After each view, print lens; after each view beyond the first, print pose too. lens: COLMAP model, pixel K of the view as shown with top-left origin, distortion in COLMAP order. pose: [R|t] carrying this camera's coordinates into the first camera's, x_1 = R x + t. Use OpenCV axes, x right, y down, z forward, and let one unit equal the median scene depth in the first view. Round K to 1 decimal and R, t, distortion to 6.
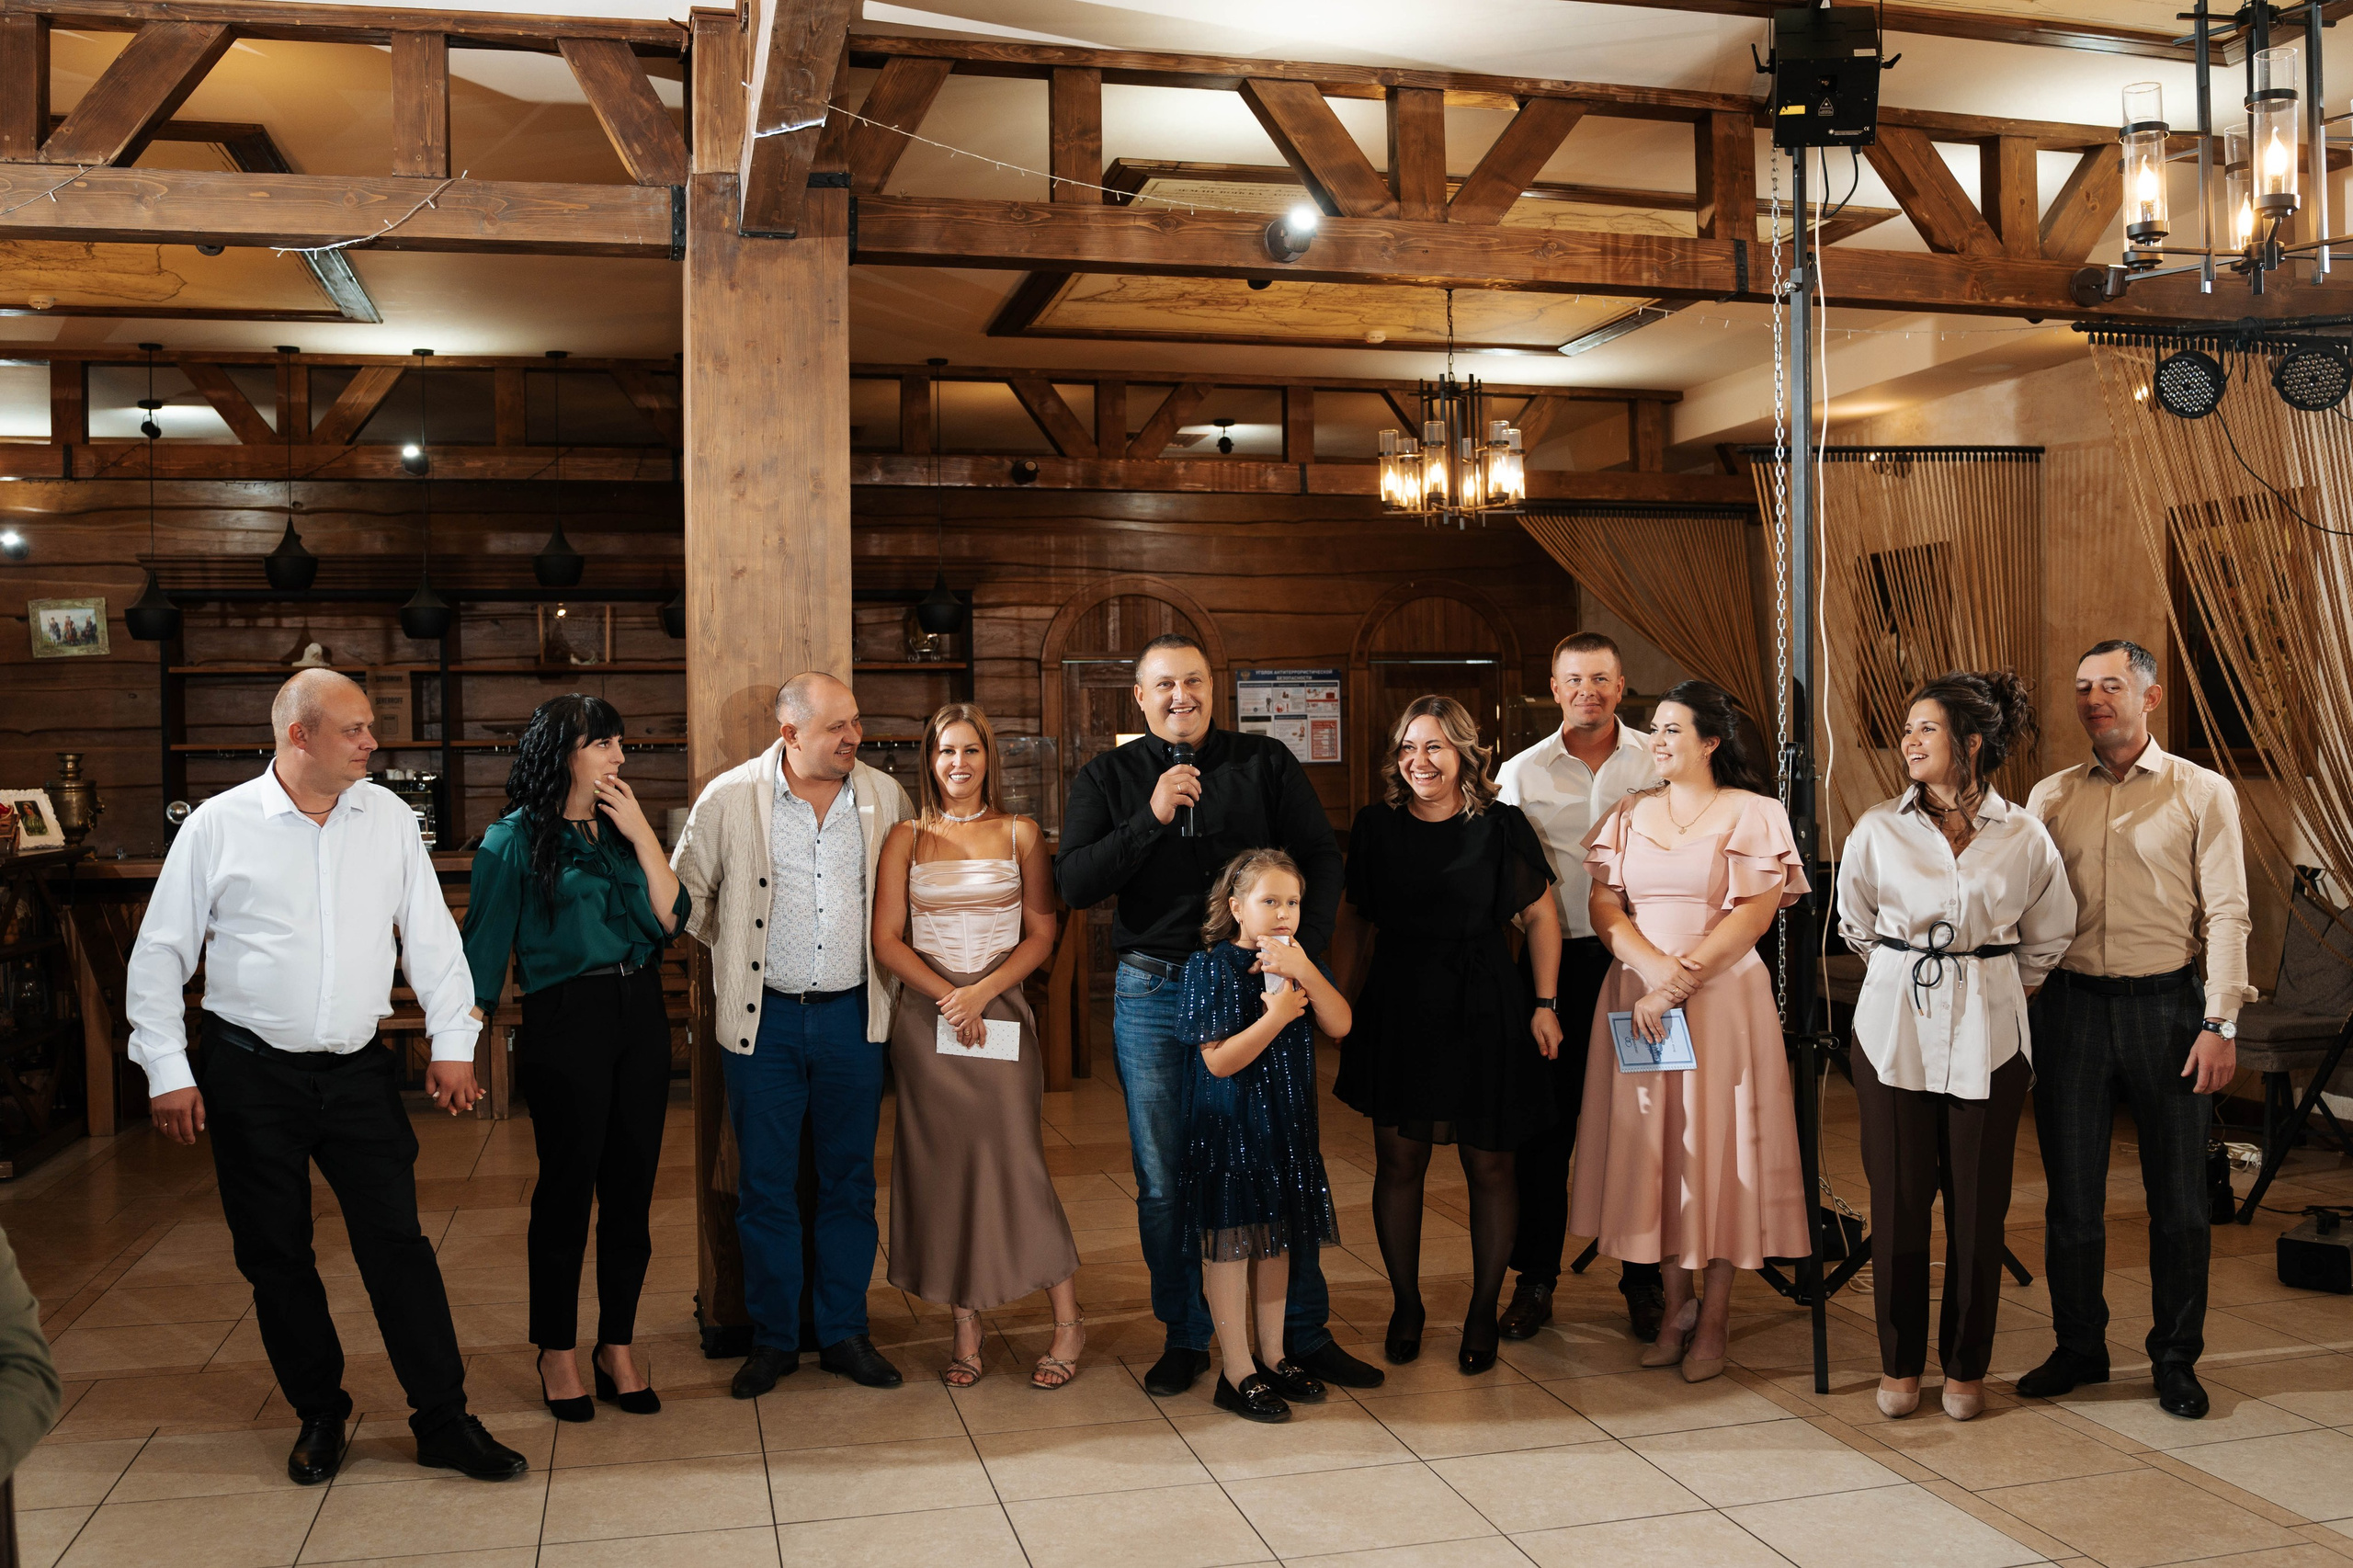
lens RADIAL K [[2188.1, 0, 1176.5], [0, 2188.1, 784.0], [0, 0, 1]] dist [-0.114587, 0.004718]
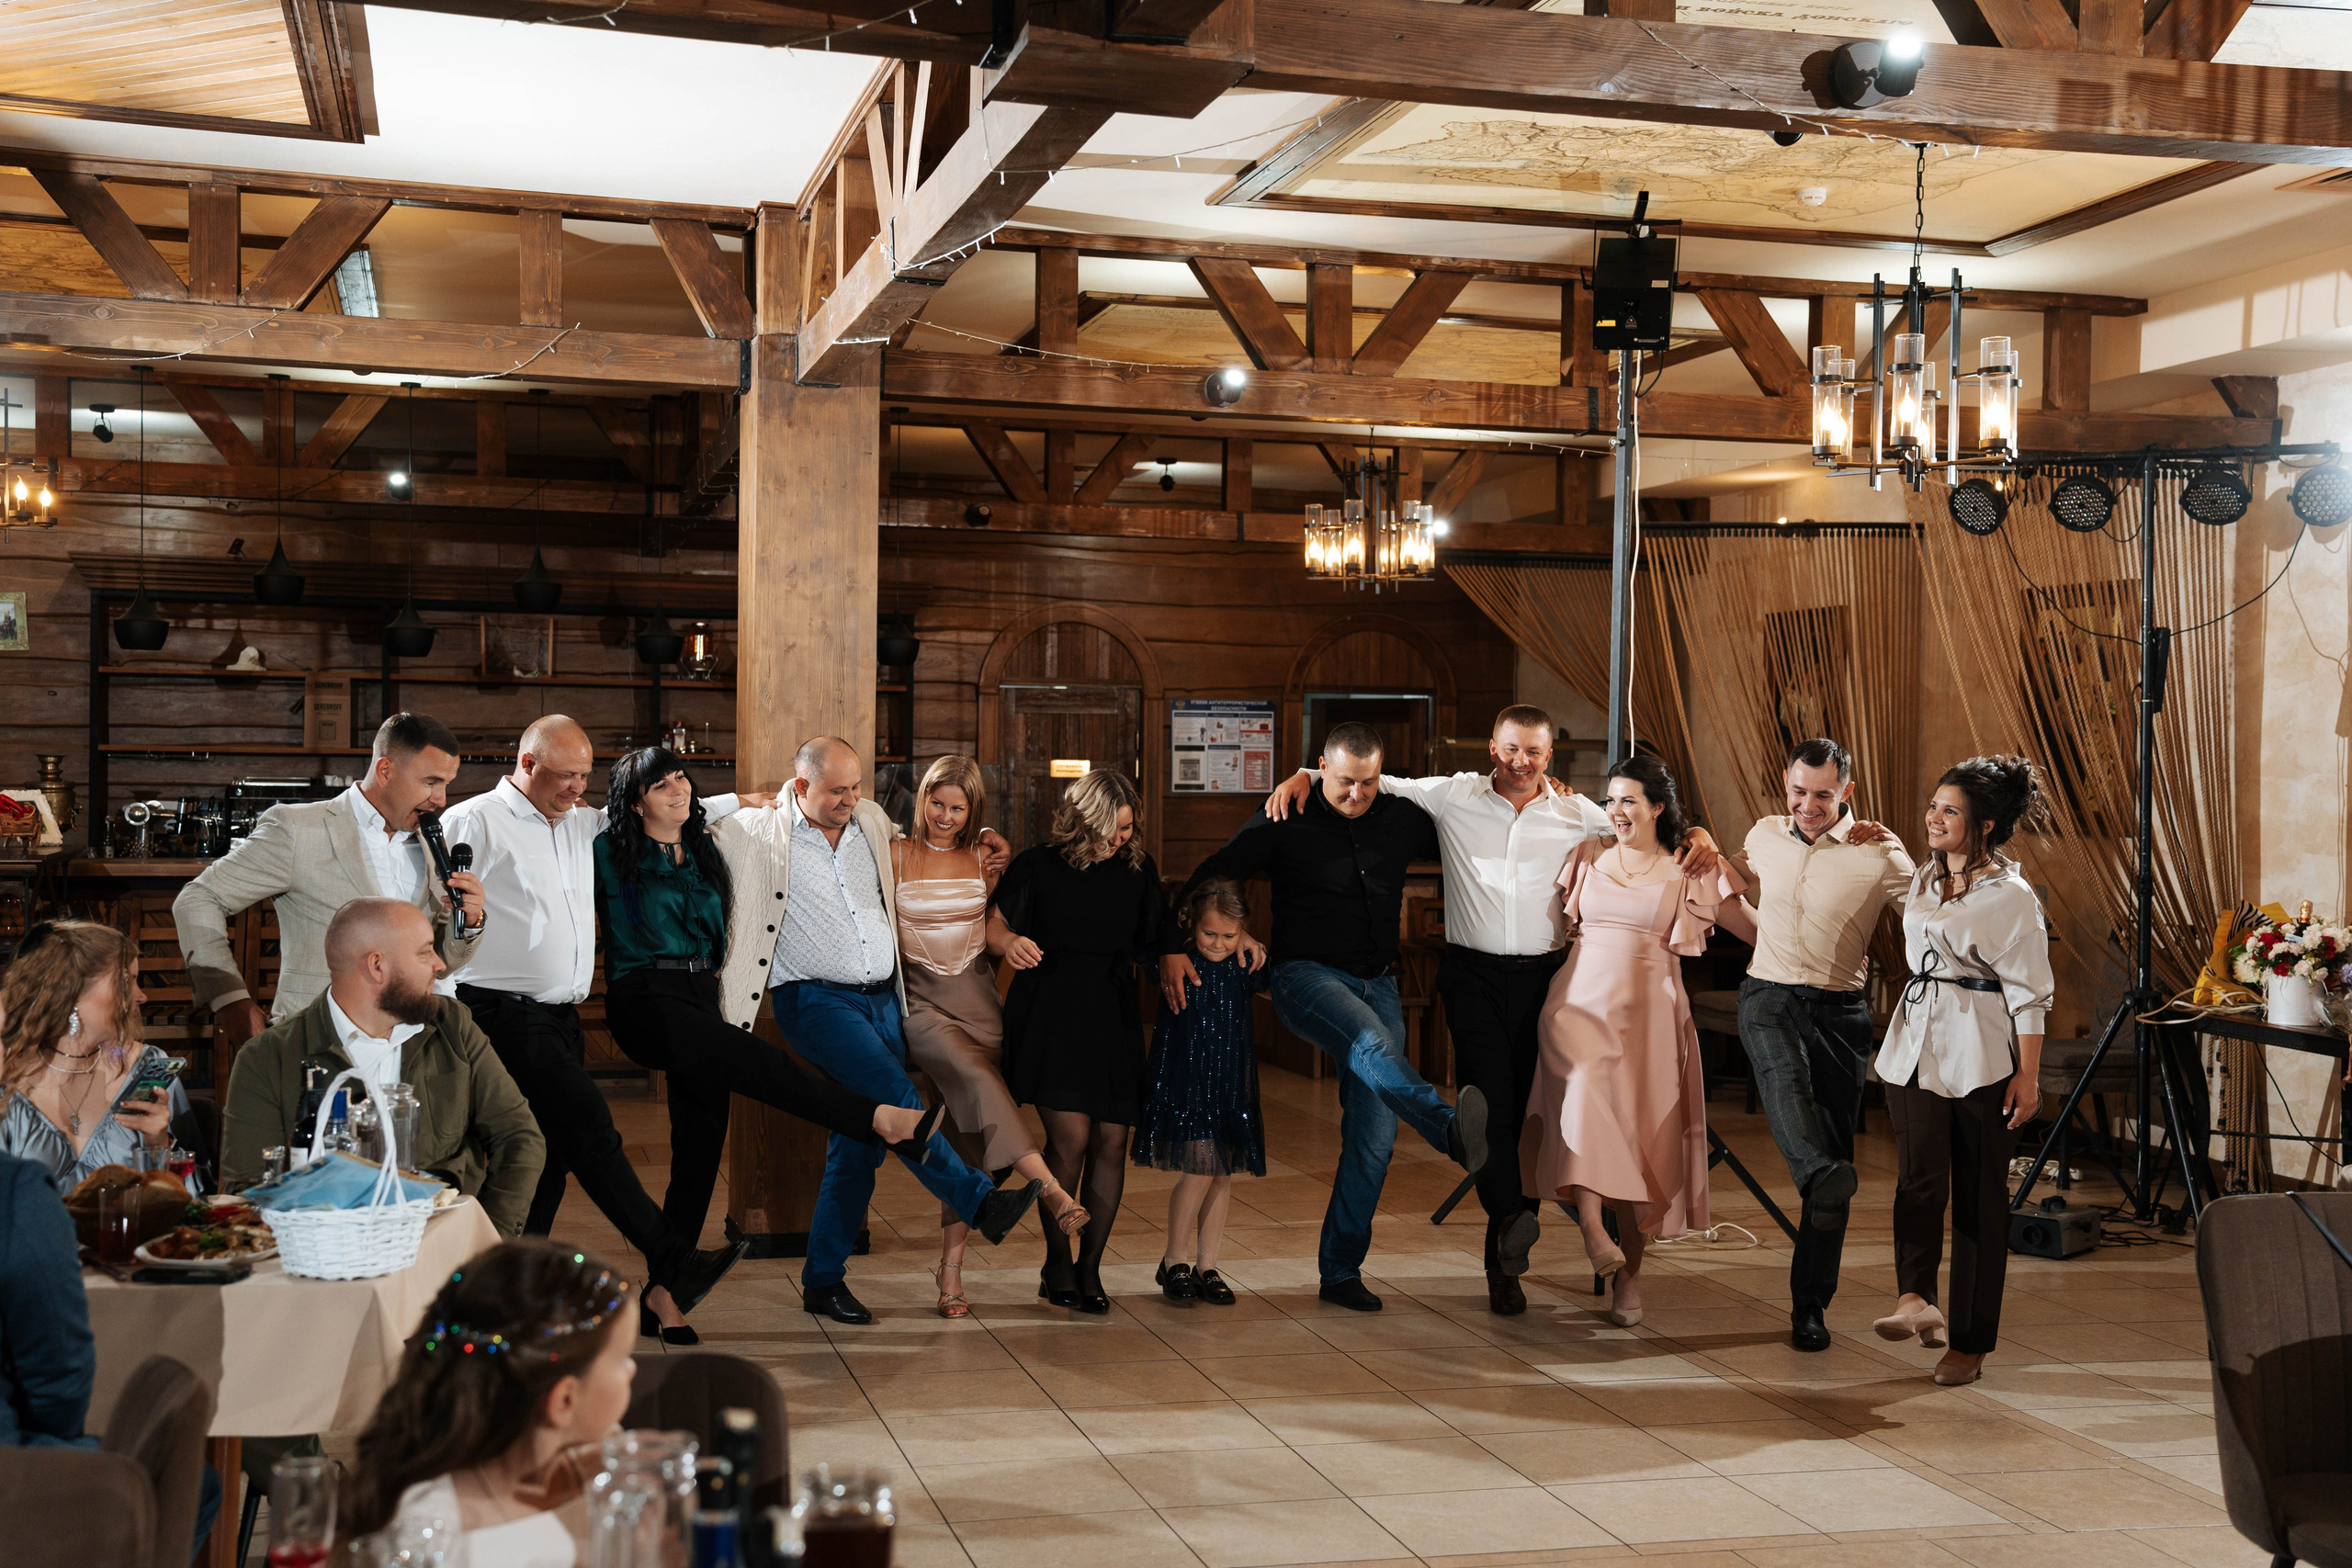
lens RADIAL K [[2685.5, 0, 1176.0], [0, 2685.5, 784.0], [0, 0, 1]] dist [0.102318, 0.021266]
pose [[0.999139, 0.028161, 0.030475, -0.010347], [-0.027956, 0.999584, -0.007121, -0.006065], [-0.030663, 0.006263, 0.999510, -0.340044]]
